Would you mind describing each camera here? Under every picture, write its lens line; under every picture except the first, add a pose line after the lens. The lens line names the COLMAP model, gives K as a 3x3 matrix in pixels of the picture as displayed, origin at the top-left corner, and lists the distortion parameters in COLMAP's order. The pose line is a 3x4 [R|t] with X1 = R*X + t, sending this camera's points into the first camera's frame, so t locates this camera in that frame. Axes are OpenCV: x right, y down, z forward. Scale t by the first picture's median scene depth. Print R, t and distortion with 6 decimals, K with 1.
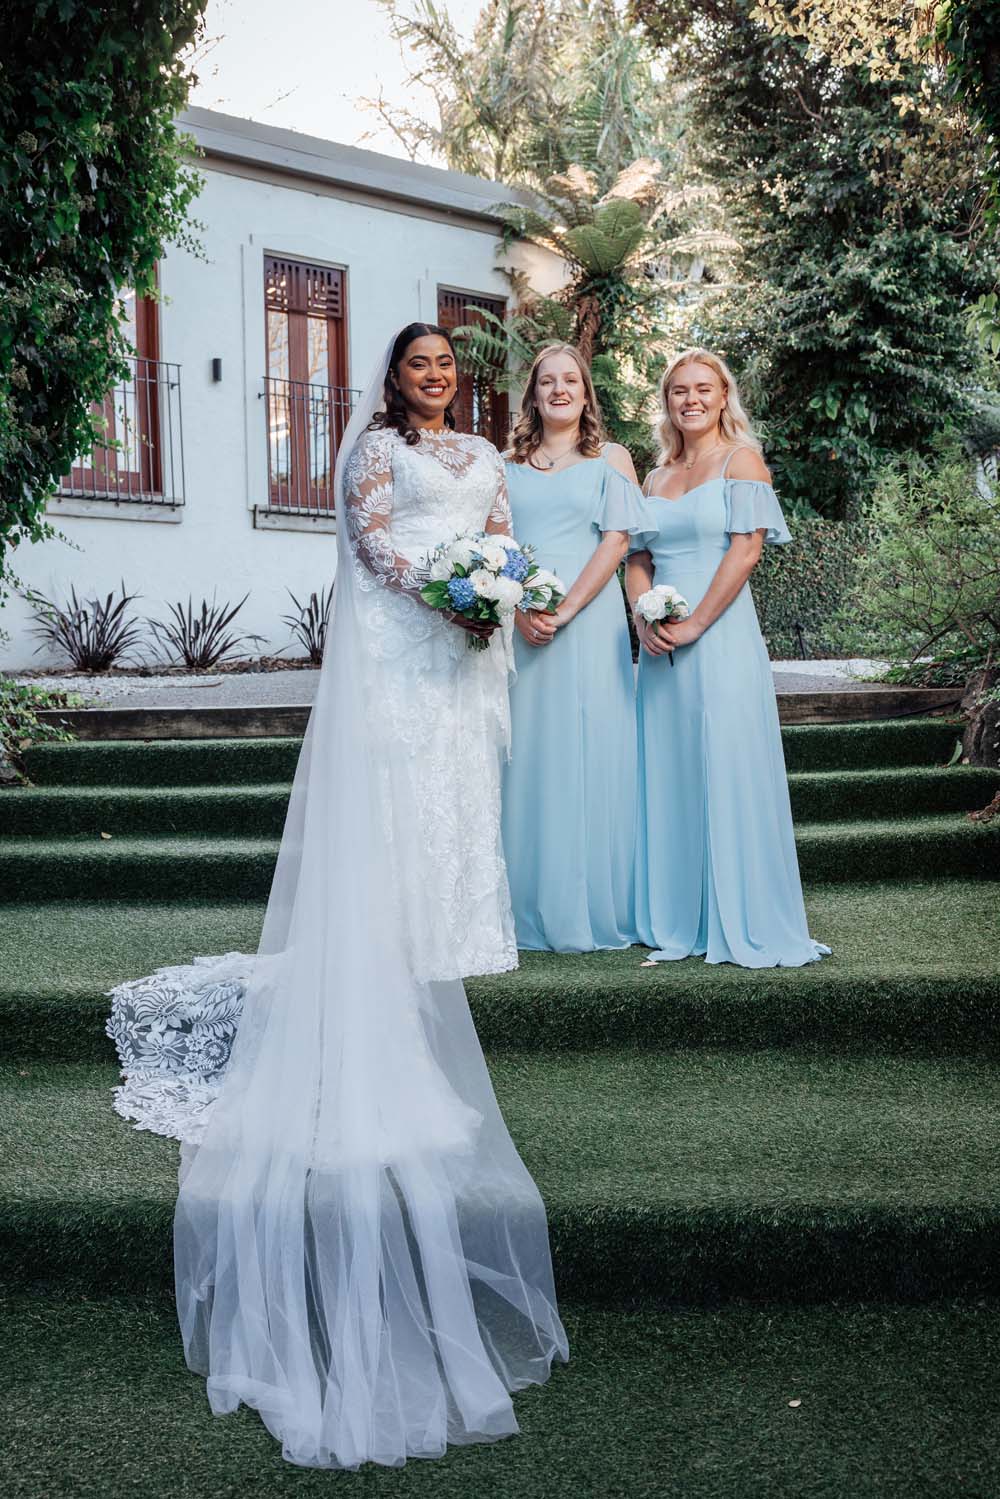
lens RADIAL K [[1736.0, 0, 495.7], [0, 1736.0, 741.6], [0, 0, 1]] dist [0.001976, 0.000000]
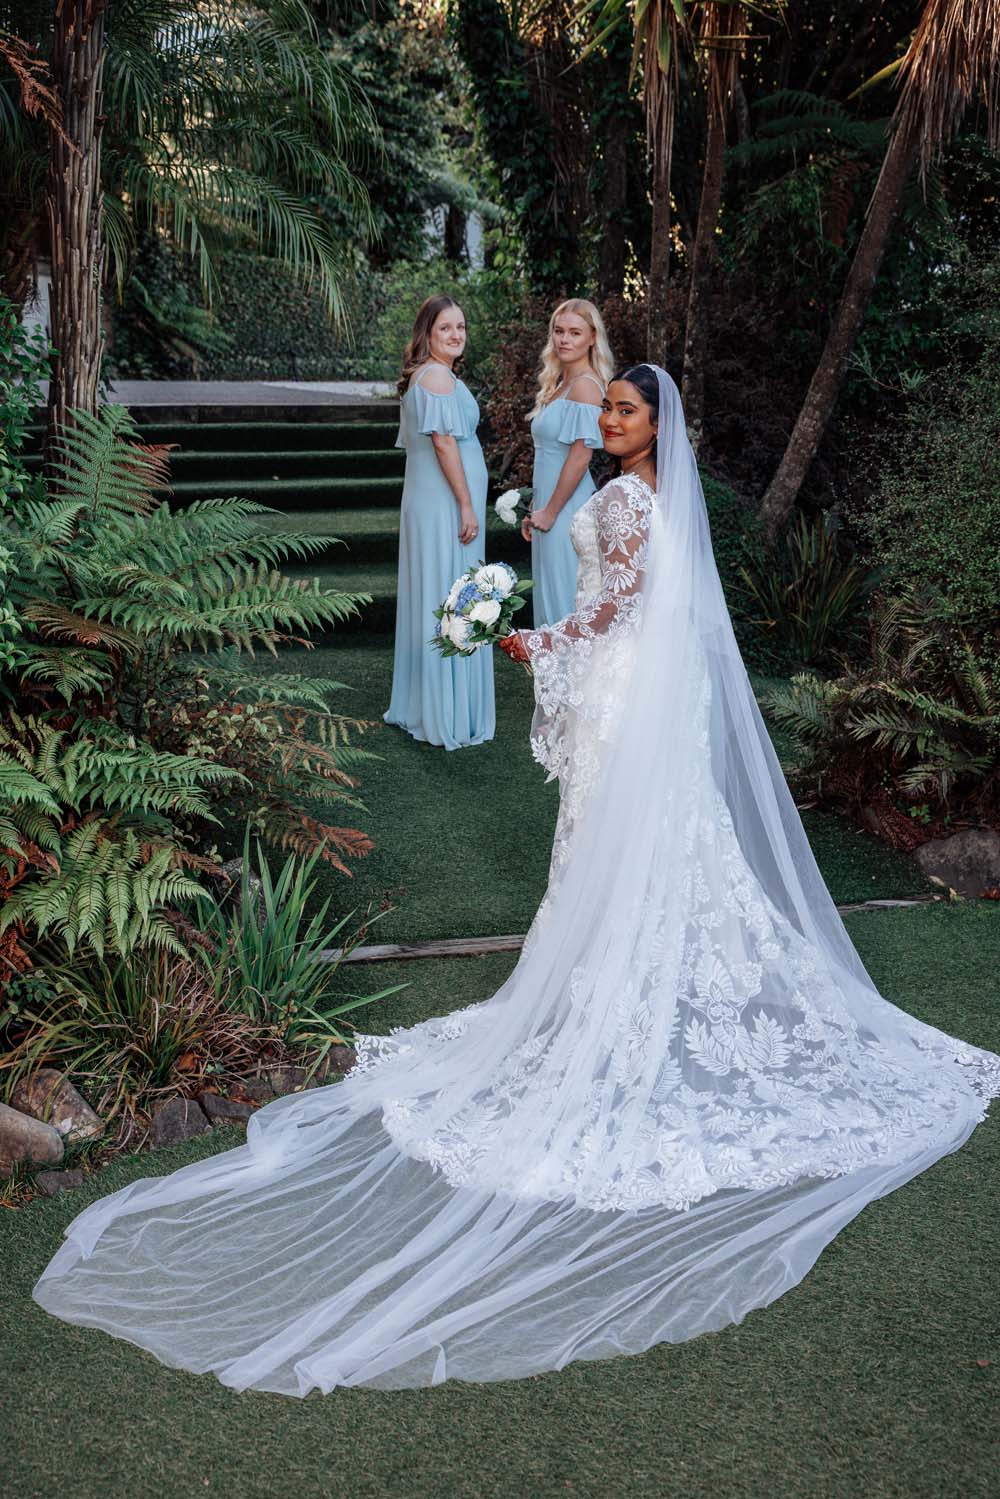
lens RADIAL K [[1749.1, 0, 499.4], [0, 1749.1, 747.9], [0, 0, 1]] dist [-0.024608, 0.000000]
pose [[0.948036, -0.037849, 0.315903, -0.096993], [-0.013436, 0.987250, 0.158608, 0.012755], [-0.317878, -0.154611, 0.935441, -0.271255]]
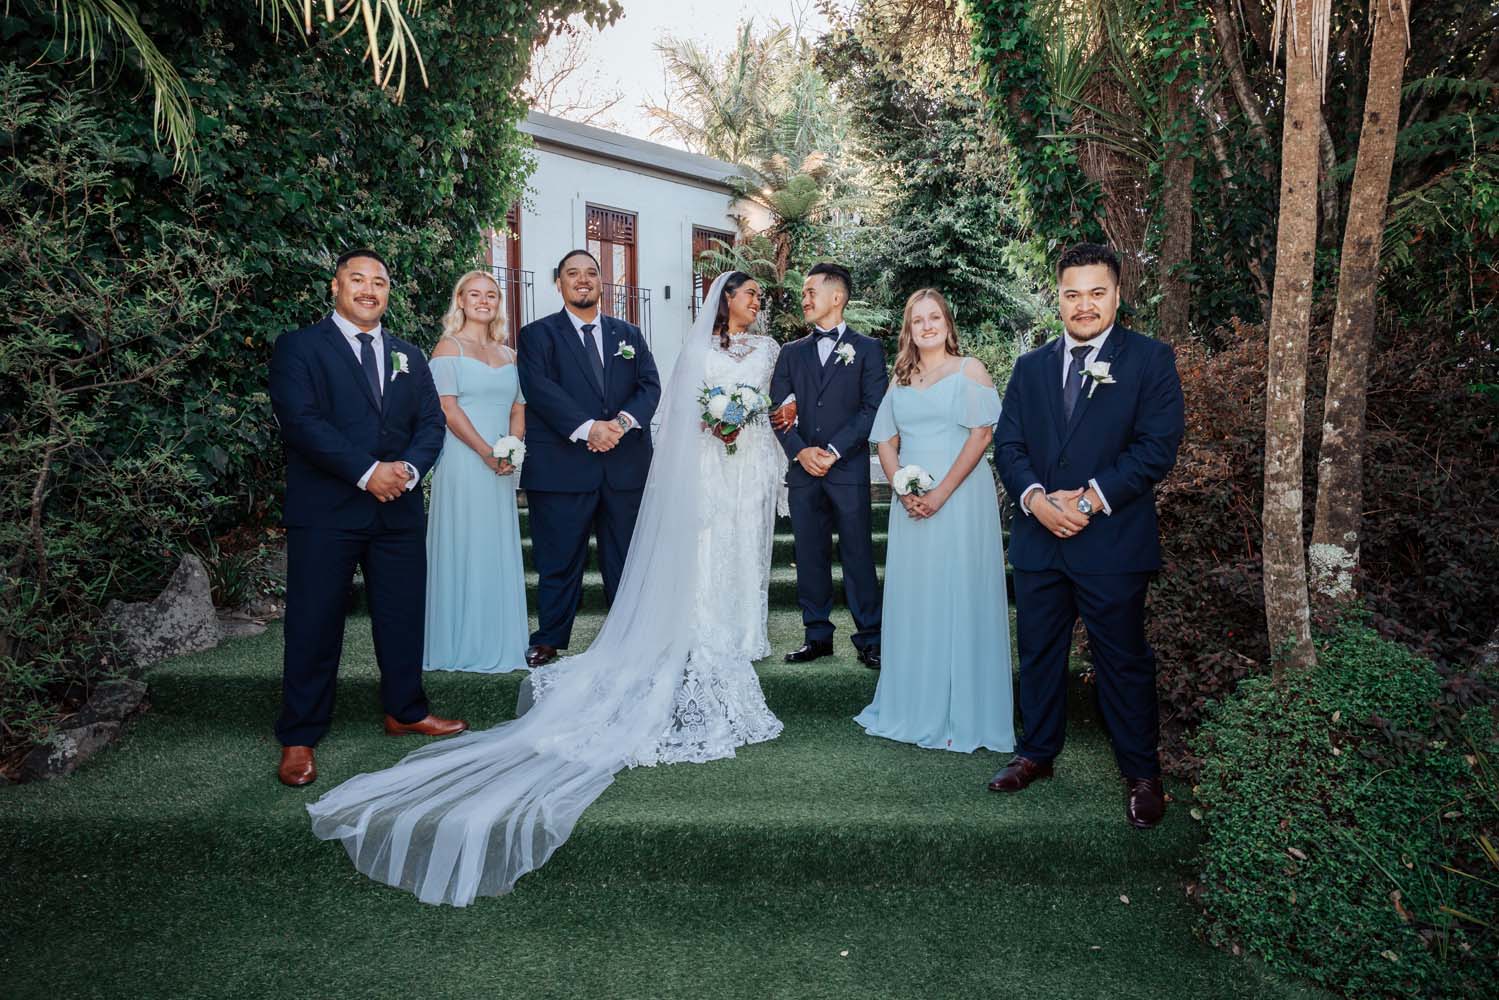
lens RADIAL K [[1040.6, 0, 760.8], [0, 1040.6, 509.8], [0, 0, 1]] dist [0.000943, 0.001664]
pose [[0.999674, 0.008511, 0.024064, 0.009406], [-0.008828, 0.999875, 0.013094, -0.005617], [-0.023950, -0.013302, 0.999625, 0.006223]]
